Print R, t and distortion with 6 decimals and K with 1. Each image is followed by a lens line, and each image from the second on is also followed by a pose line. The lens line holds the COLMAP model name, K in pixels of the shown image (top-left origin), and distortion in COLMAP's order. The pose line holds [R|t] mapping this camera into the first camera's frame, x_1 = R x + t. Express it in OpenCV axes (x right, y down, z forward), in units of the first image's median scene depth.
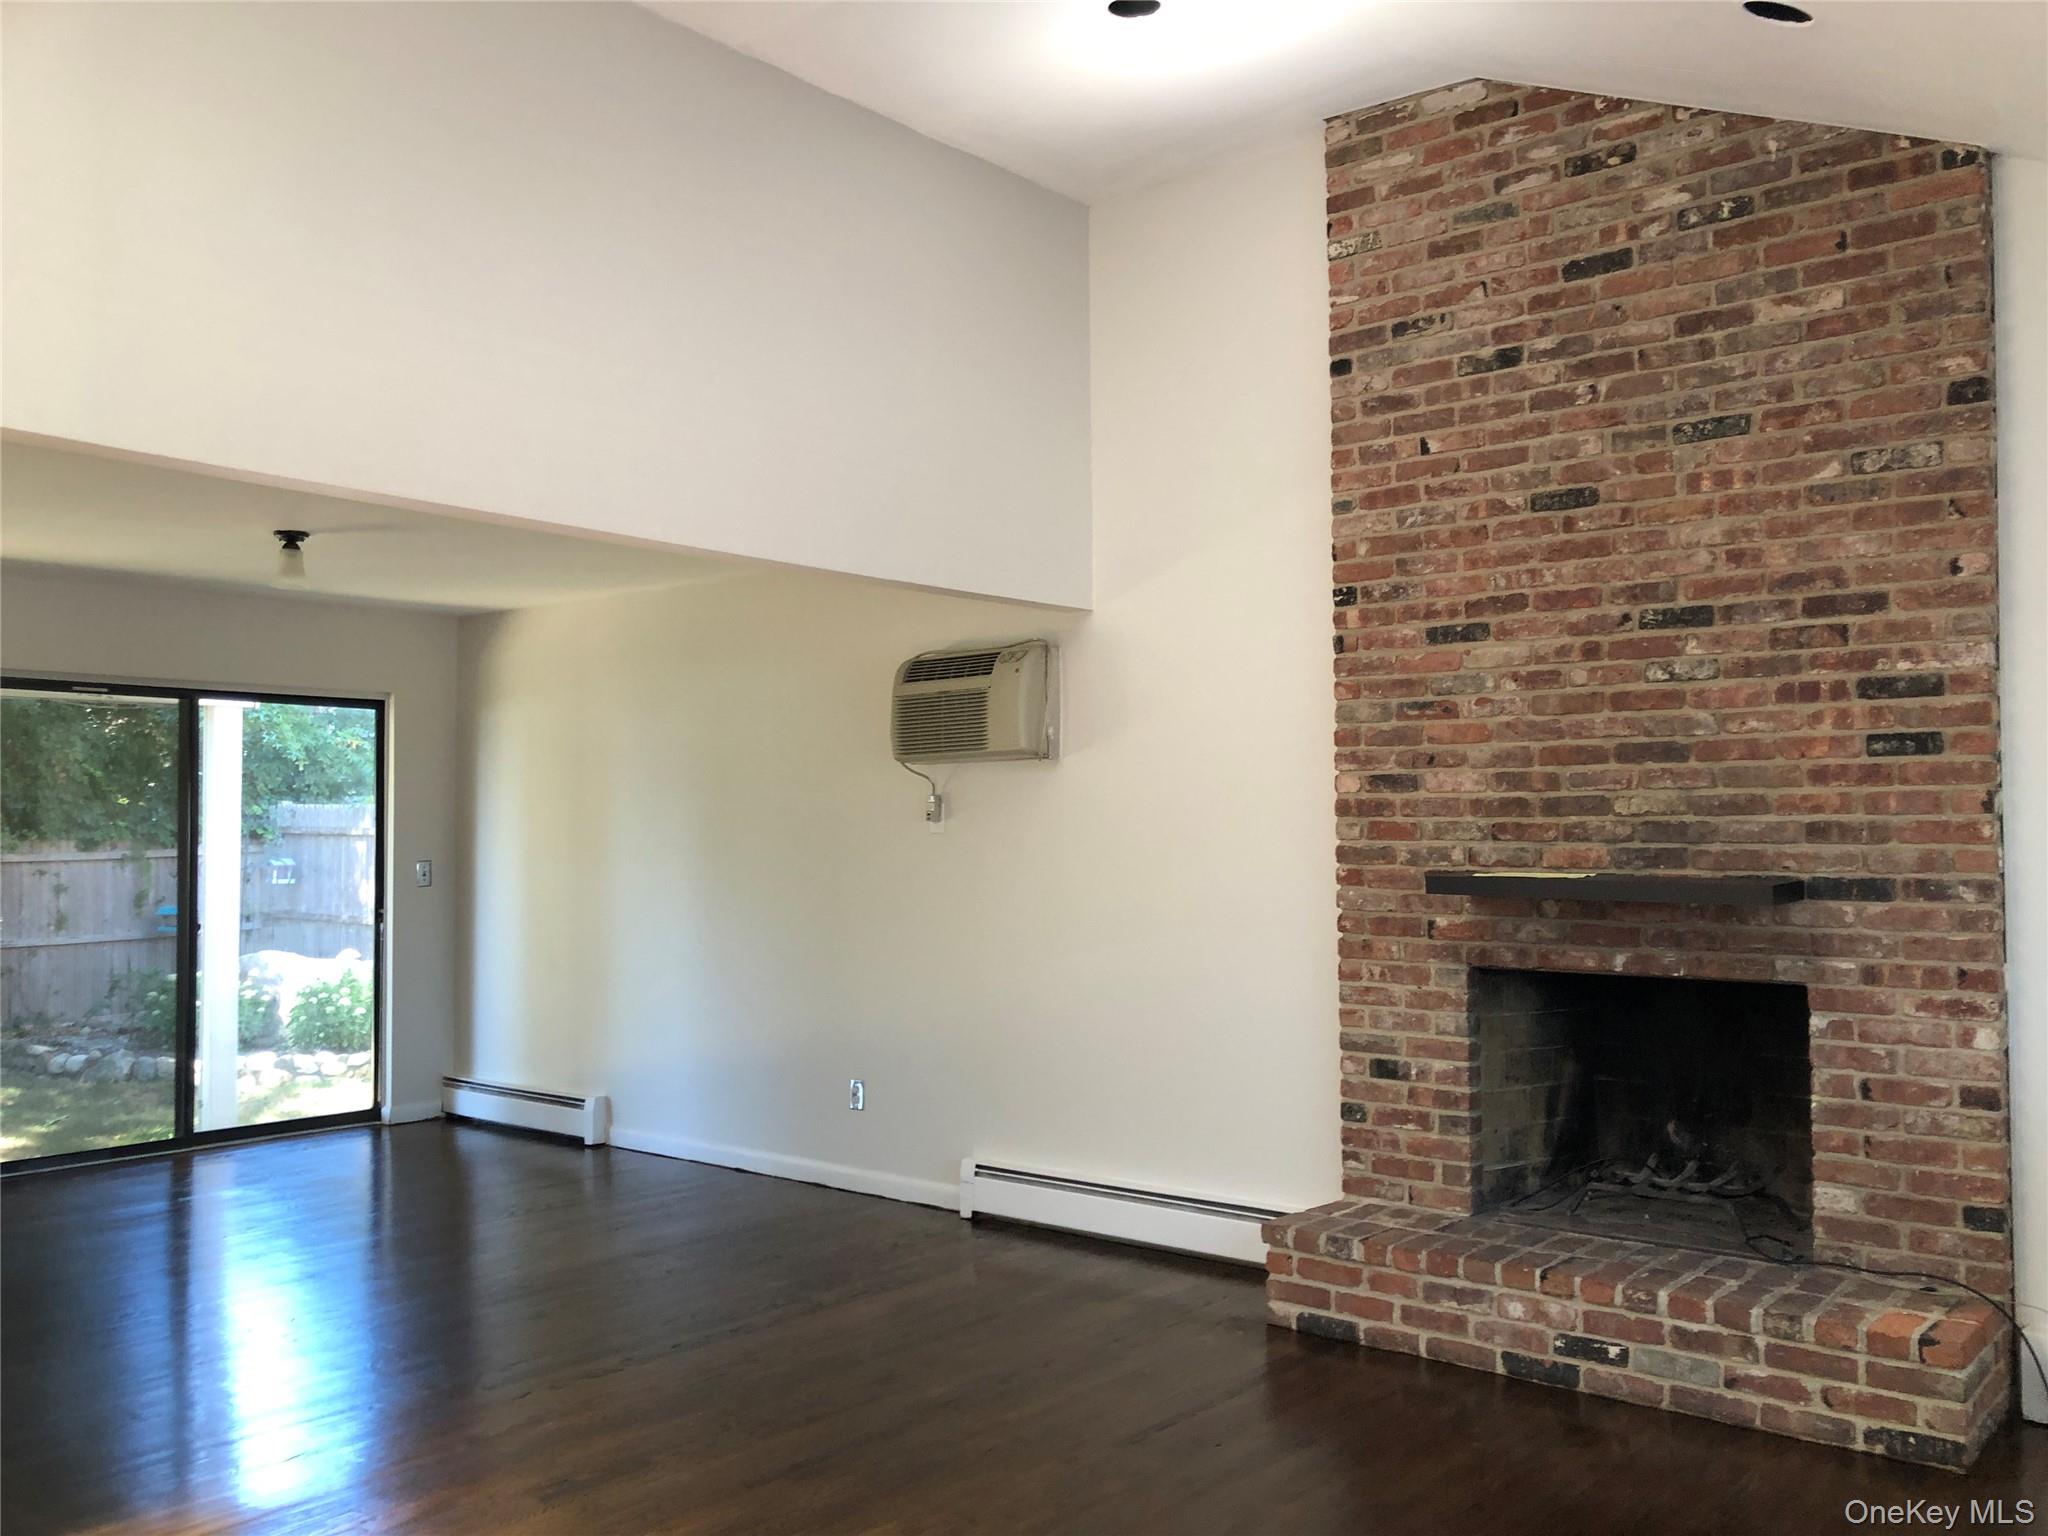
lens RADIAL K [[1731.4, 0, 1038.9], [0, 1731.4, 764.1], [0, 0, 1]] dist [0.030516, -0.013571]
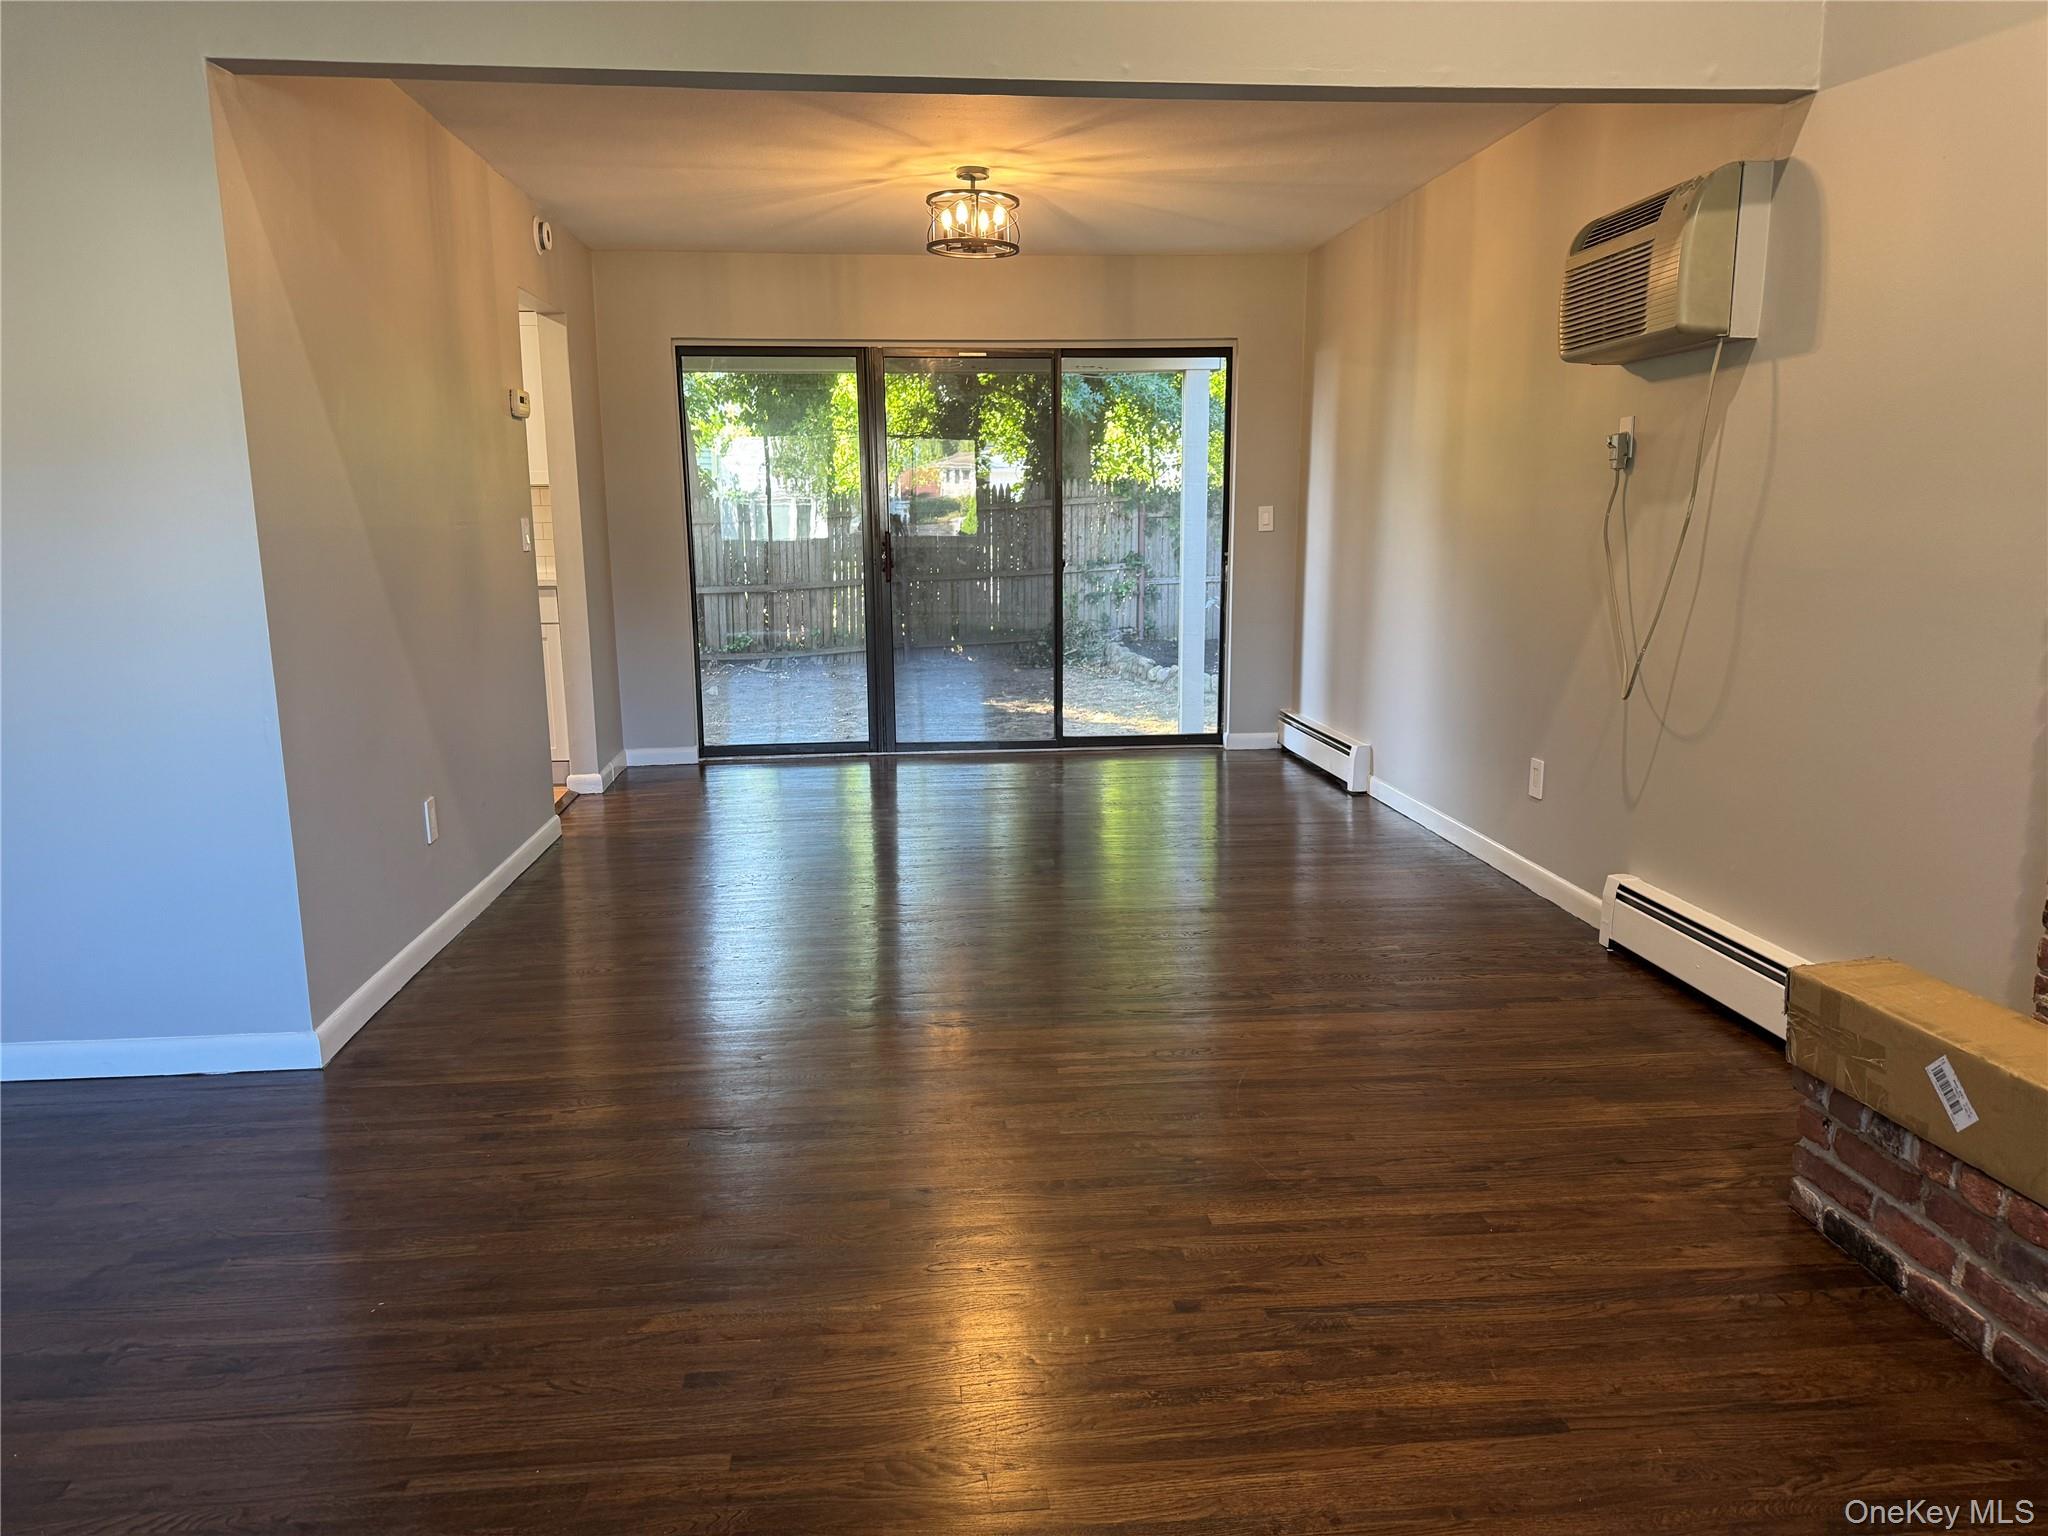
lens RADIAL K [[1416.6, 0, 1028.5], [0, 1416.6, 803.6], [0, 0, 1]] dist [0.073154, -0.079926]
pose [[0.698975, 0.138652, -0.701577, 0.295215], [0.038681, 0.972259, 0.230685, 0.044215], [0.714100, -0.188380, 0.674222, 0.480055]]
